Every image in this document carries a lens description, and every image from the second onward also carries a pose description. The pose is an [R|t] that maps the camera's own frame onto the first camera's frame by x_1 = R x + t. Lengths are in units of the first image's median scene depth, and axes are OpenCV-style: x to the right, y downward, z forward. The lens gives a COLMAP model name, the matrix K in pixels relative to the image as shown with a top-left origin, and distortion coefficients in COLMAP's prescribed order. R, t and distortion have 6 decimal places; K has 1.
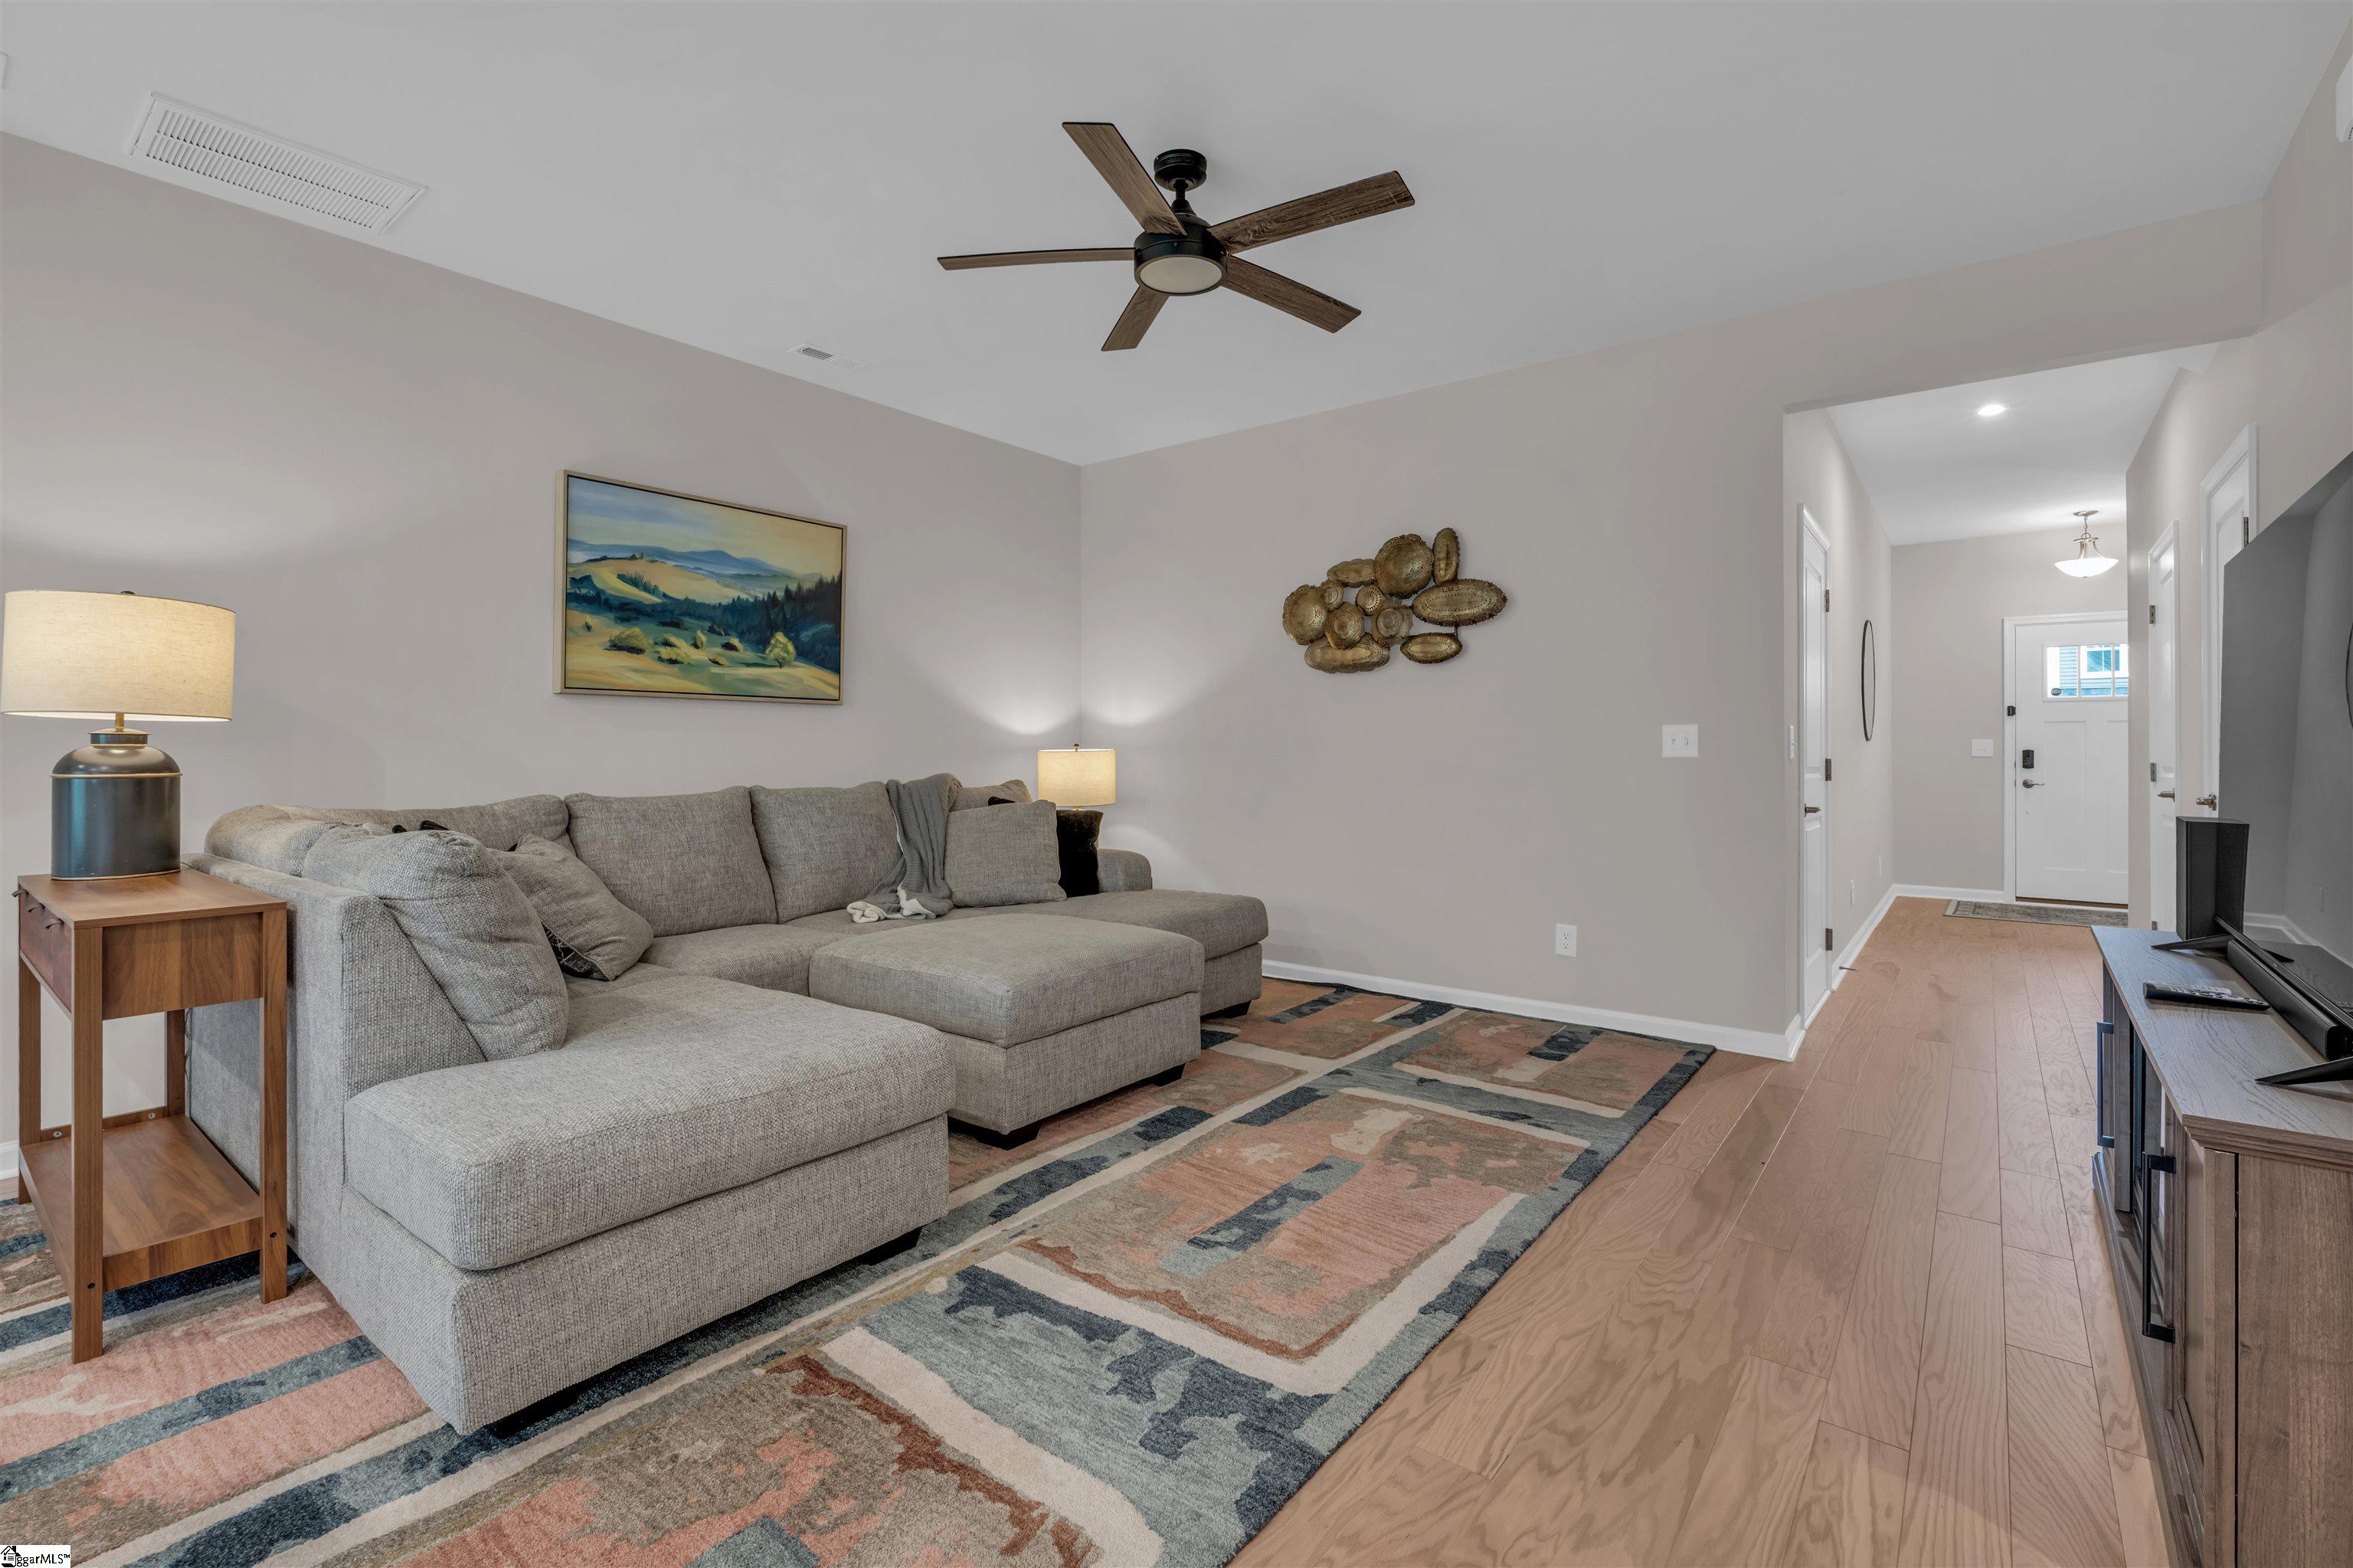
lens RADIAL K [[1035.9, 0, 1140.7], [0, 1035.9, 744.5], [0, 0, 1]] dist [0.000814, 0.000008]
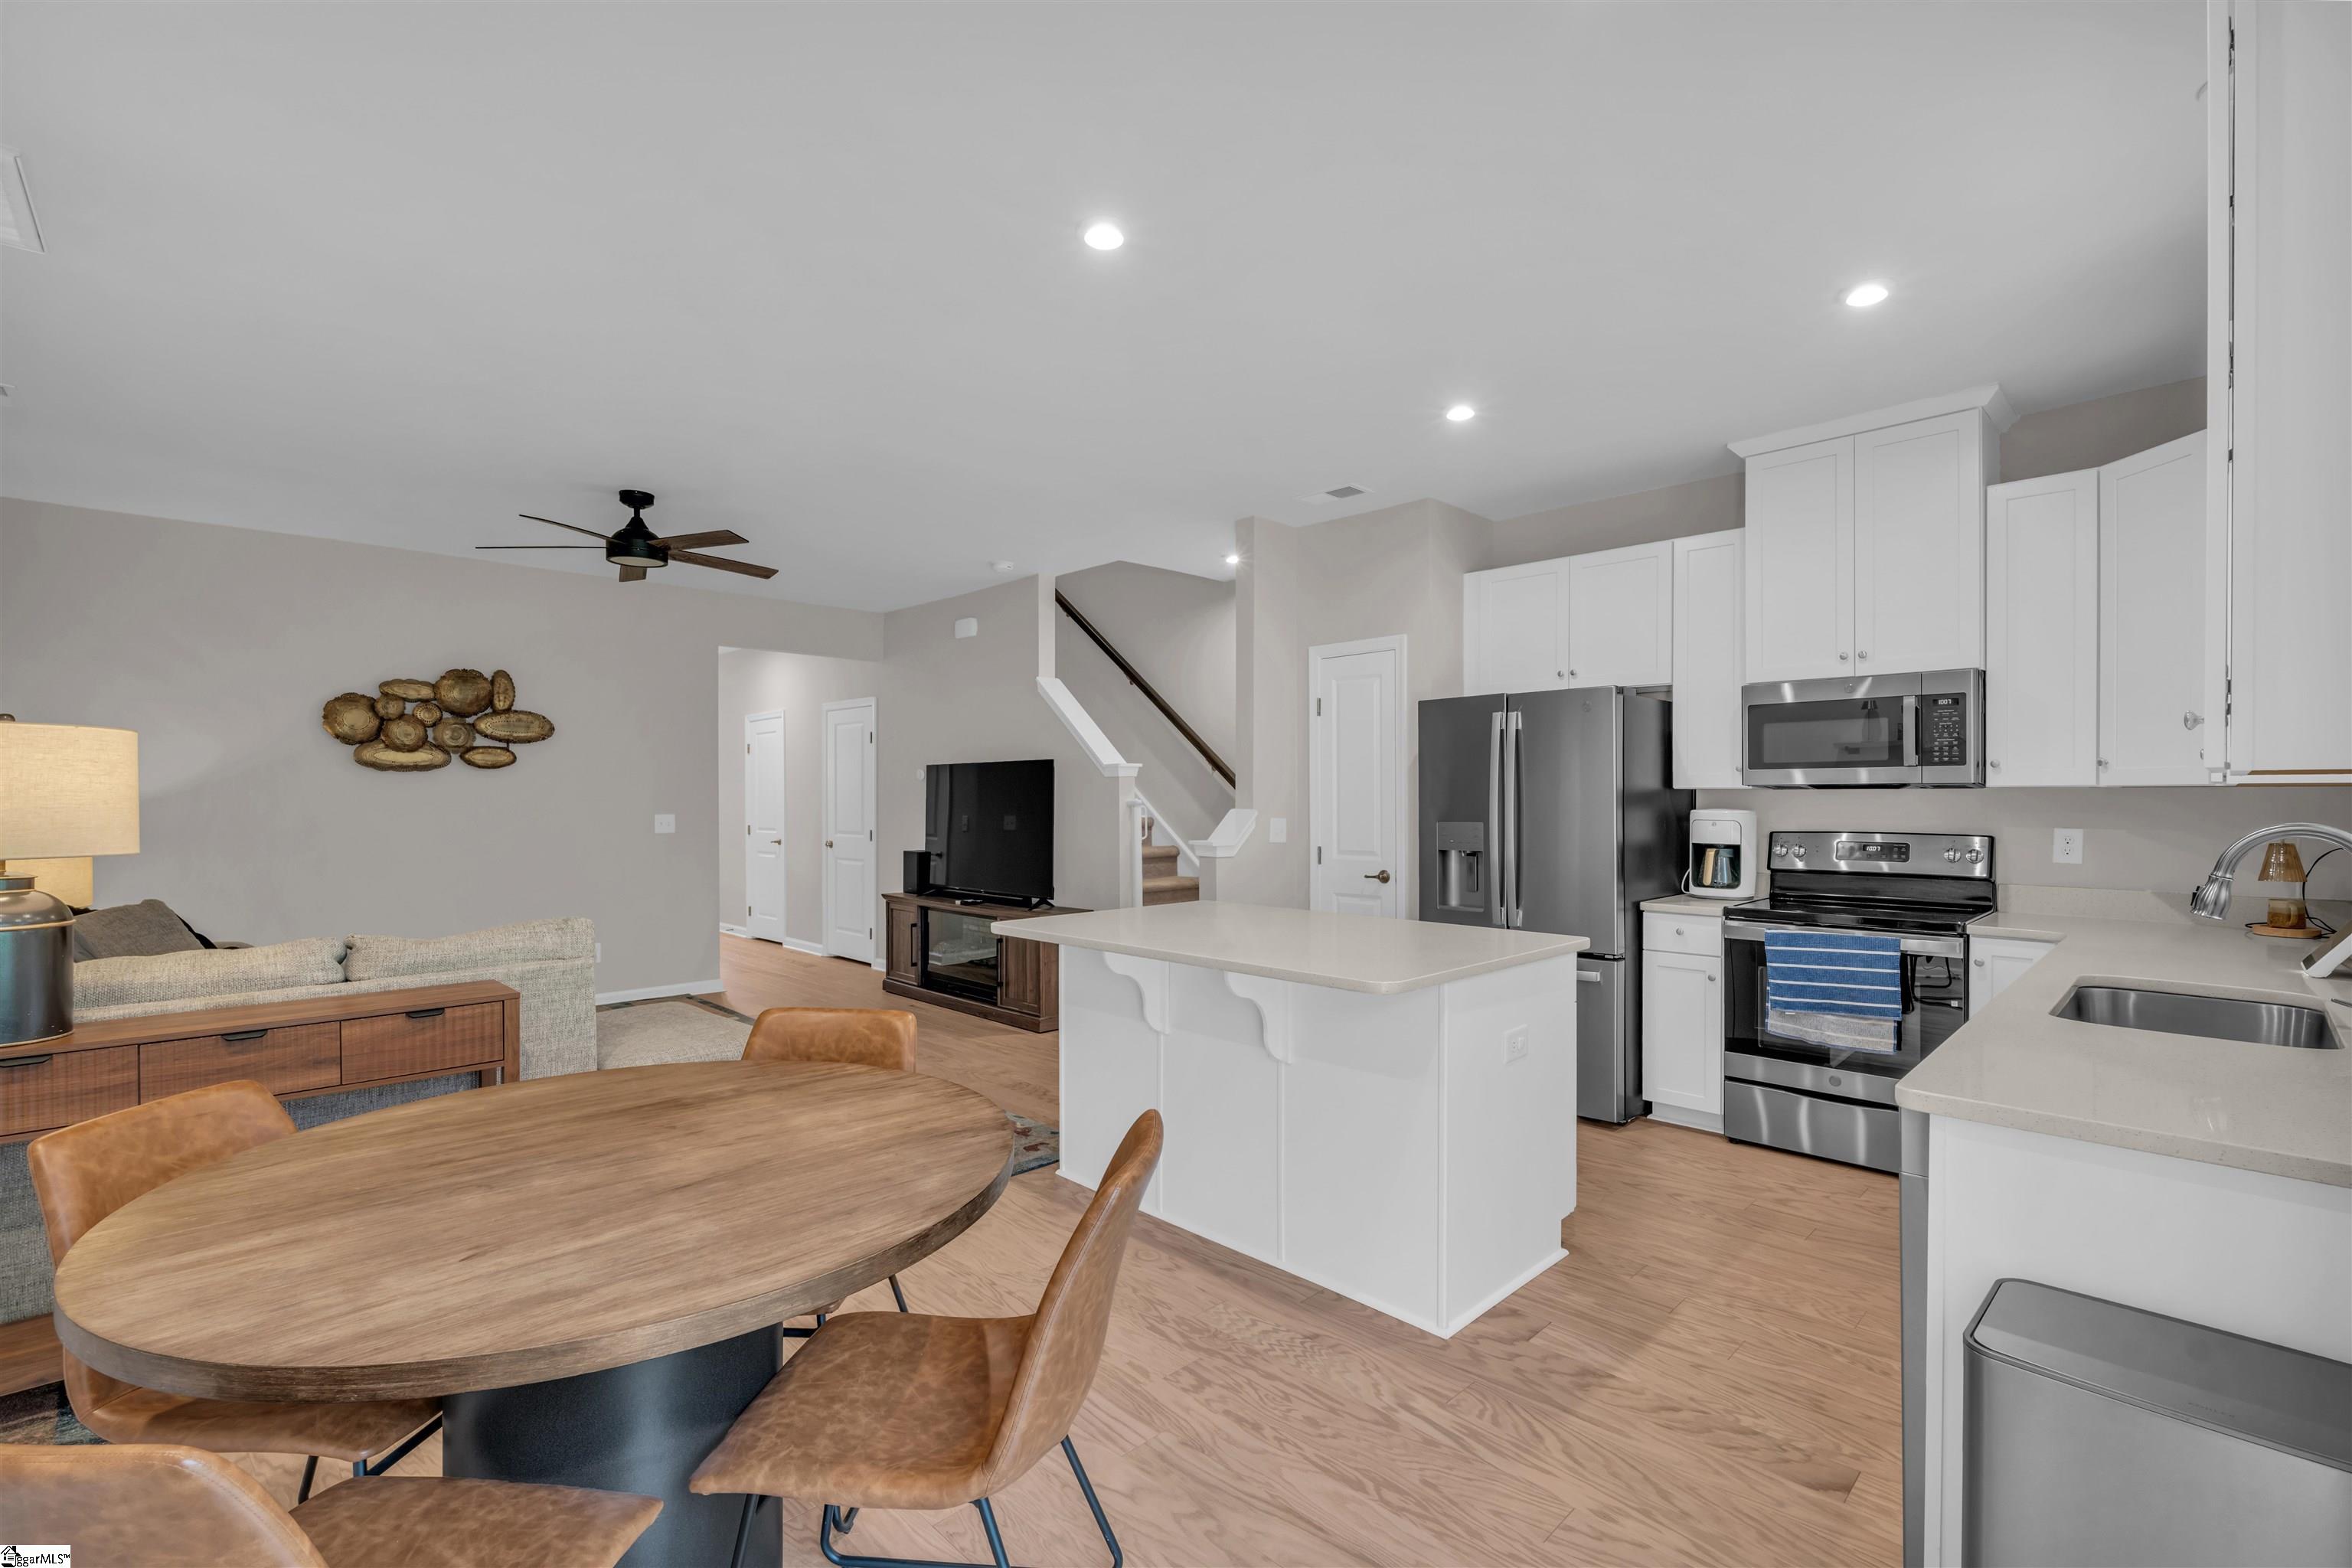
lens RADIAL K [[1035.4, 0, 1171.3], [0, 1035.4, 794.4], [0, 0, 1]] dist [0.000814, 0.000008]
pose [[0.105961, 0.000923, 0.994370, -0.948399], [0.000107, 1.000000, -0.000940, -0.043187], [-0.994370, 0.000206, 0.105961, -0.019289]]
